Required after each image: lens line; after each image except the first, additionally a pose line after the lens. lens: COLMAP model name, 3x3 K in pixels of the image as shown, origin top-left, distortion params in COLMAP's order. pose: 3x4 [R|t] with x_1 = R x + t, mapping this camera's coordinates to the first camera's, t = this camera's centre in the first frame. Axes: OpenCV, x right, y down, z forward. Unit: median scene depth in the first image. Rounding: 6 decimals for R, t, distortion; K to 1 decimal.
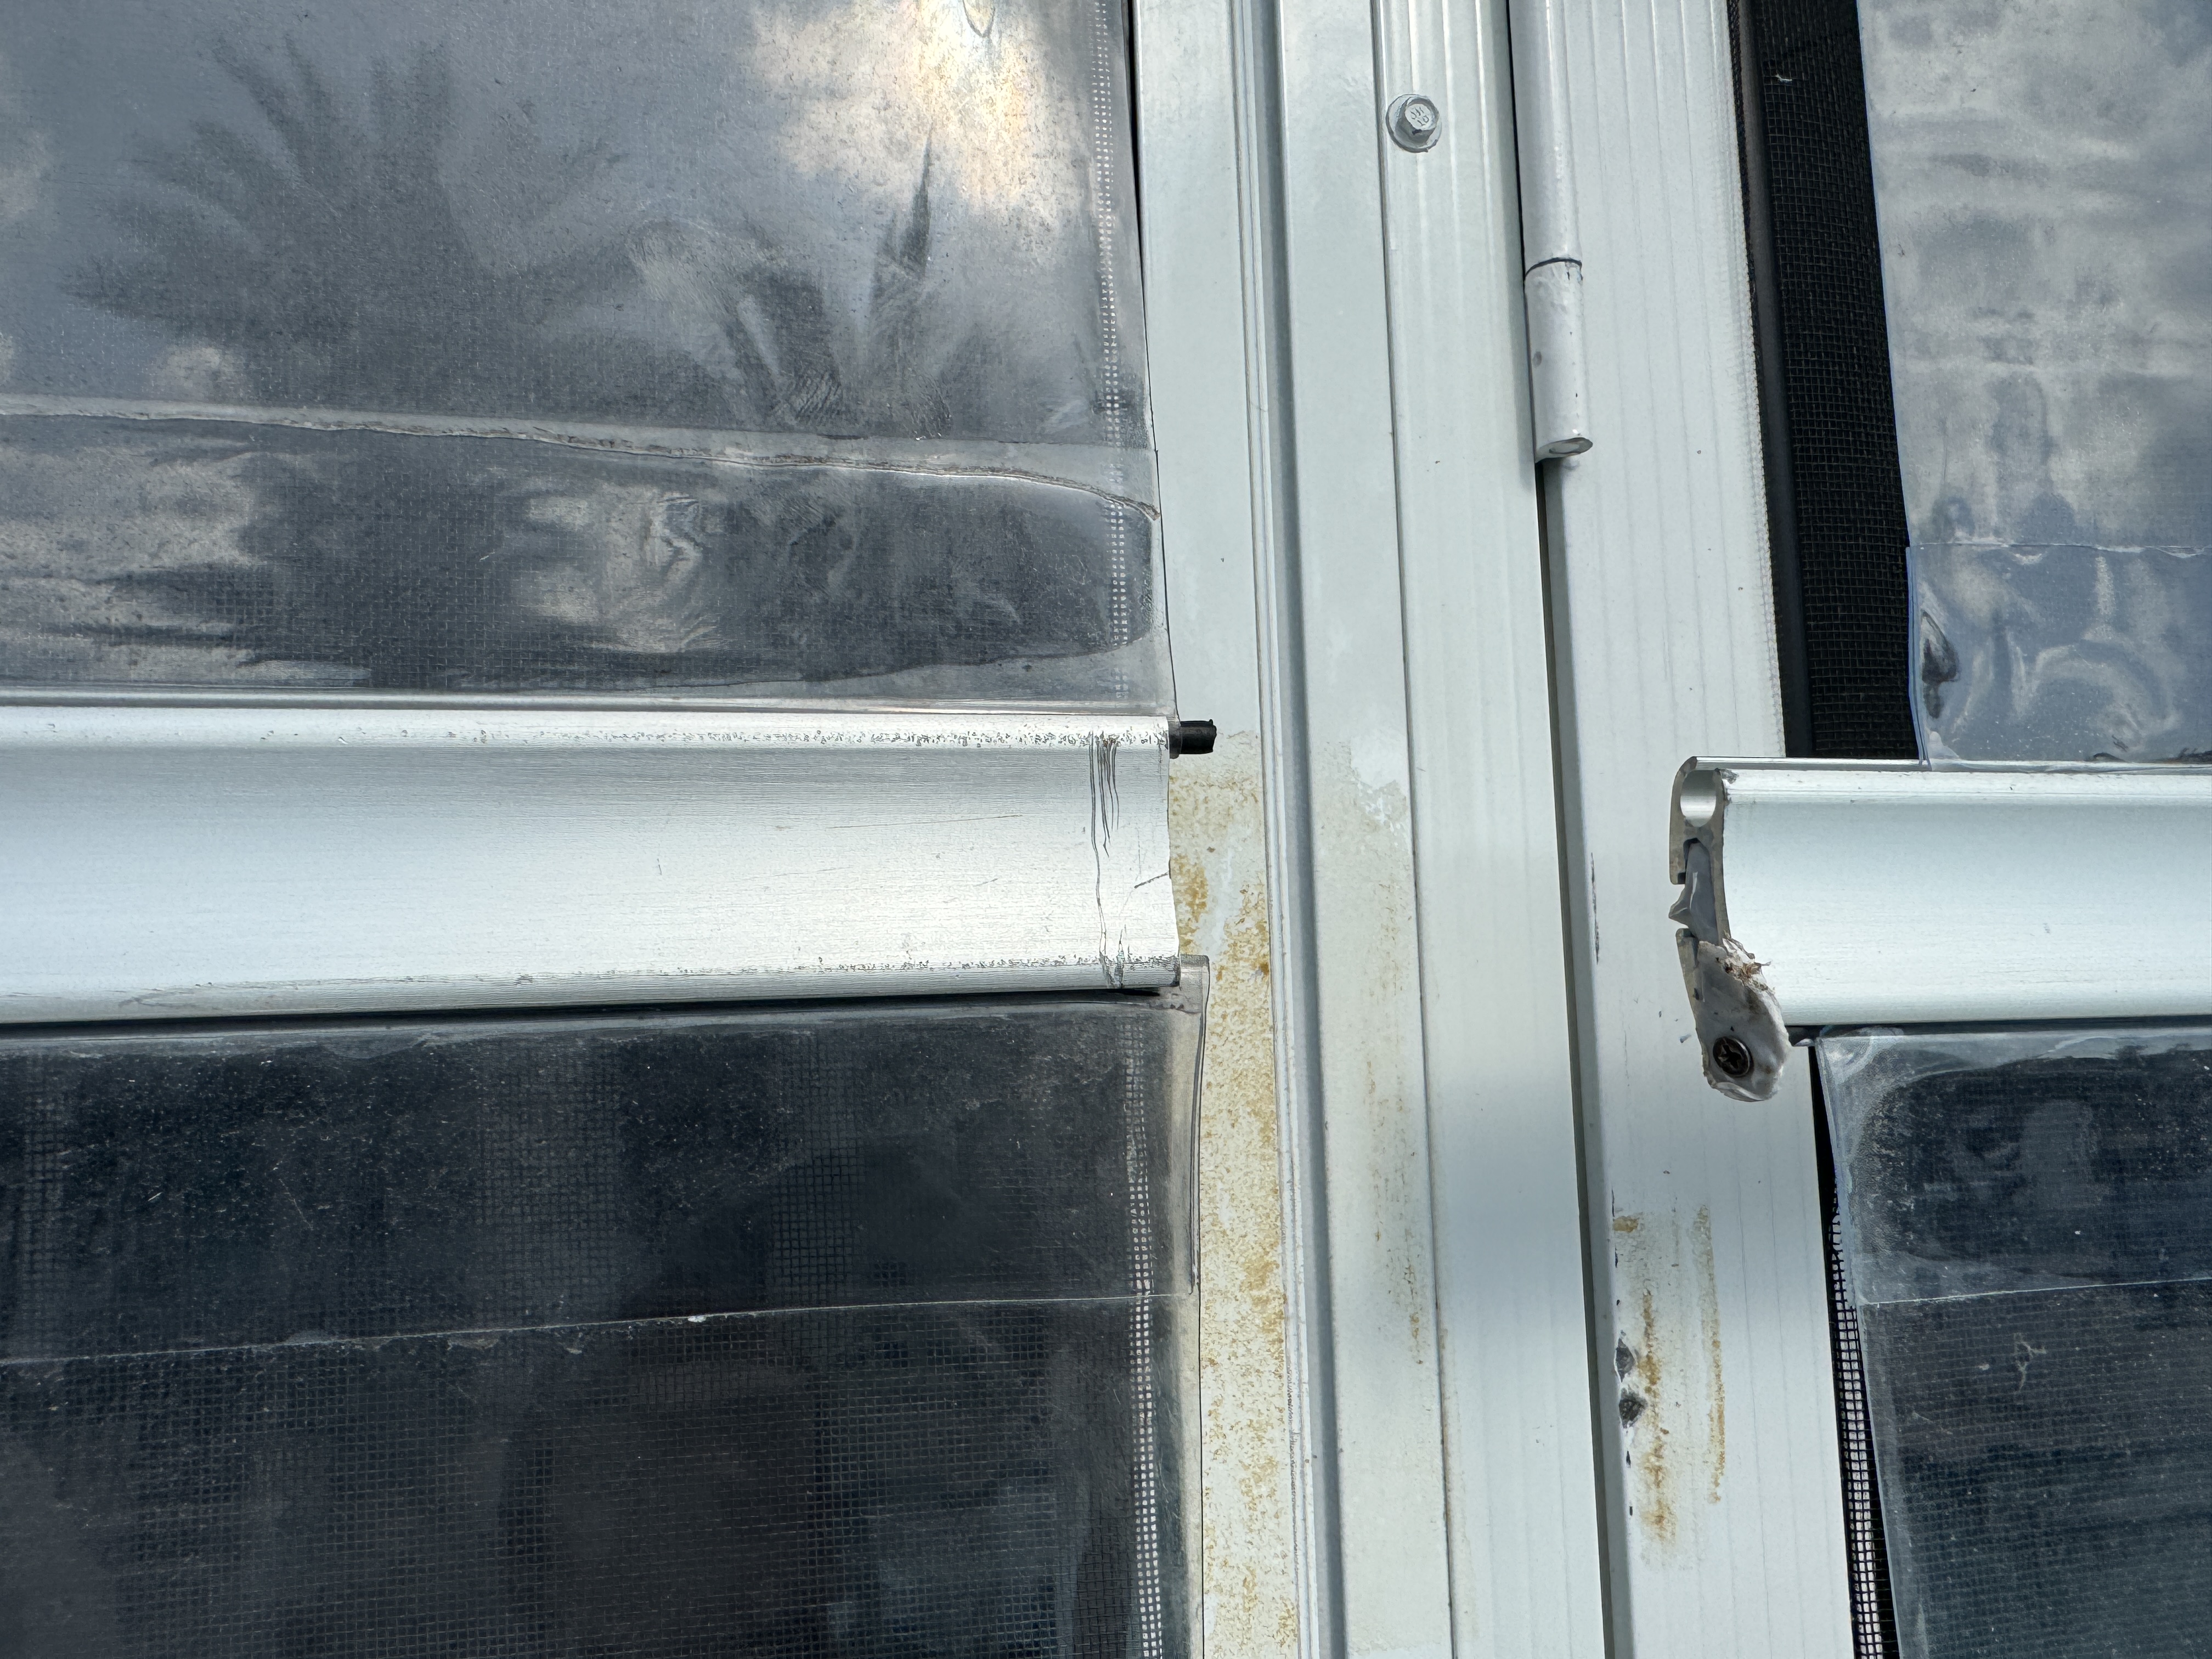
lens RADIAL K [[1627.2, 0, 1106.0], [0, 1627.2, 829.5], [0, 0, 1]] dist [0.000711, 0.011785]
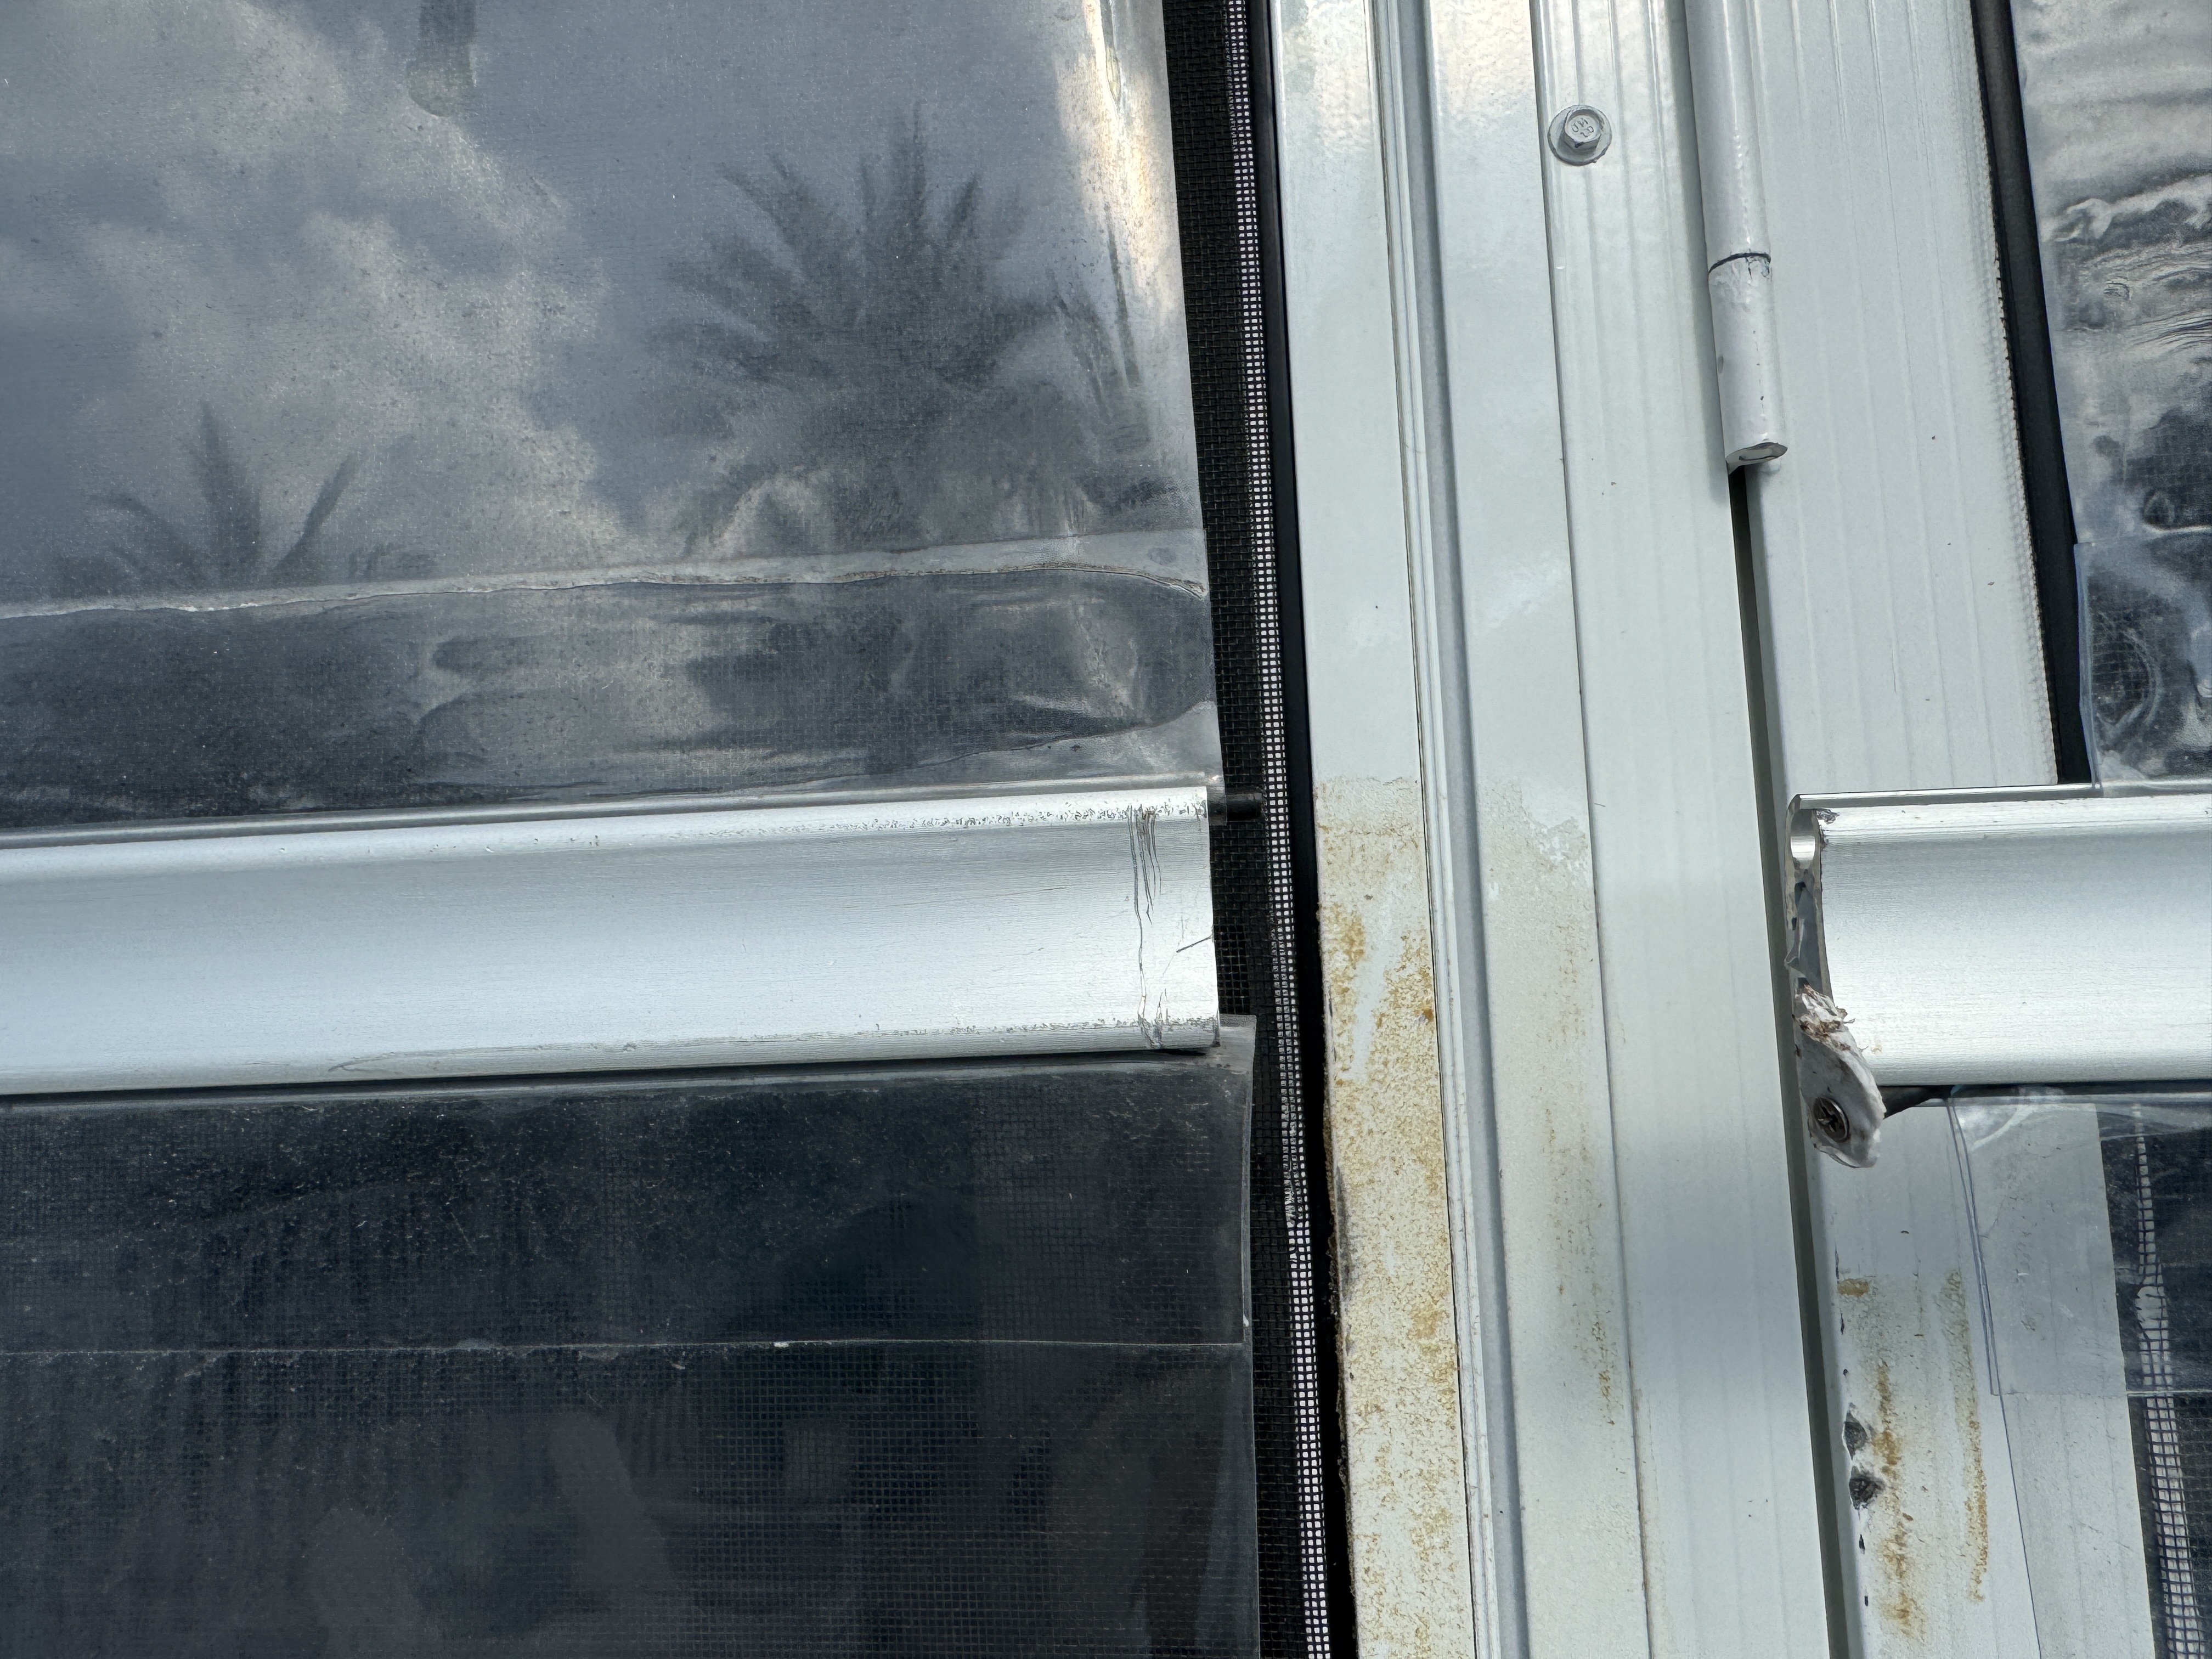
lens RADIAL K [[1627.2, 0, 1106.0], [0, 1627.2, 829.5], [0, 0, 1]] dist [0.000711, 0.011785]
pose [[0.951920, -0.041451, -0.303529, 0.220710], [0.039776, 0.999140, -0.011703, -0.024517], [0.303754, -0.000933, 0.952750, -0.008503]]
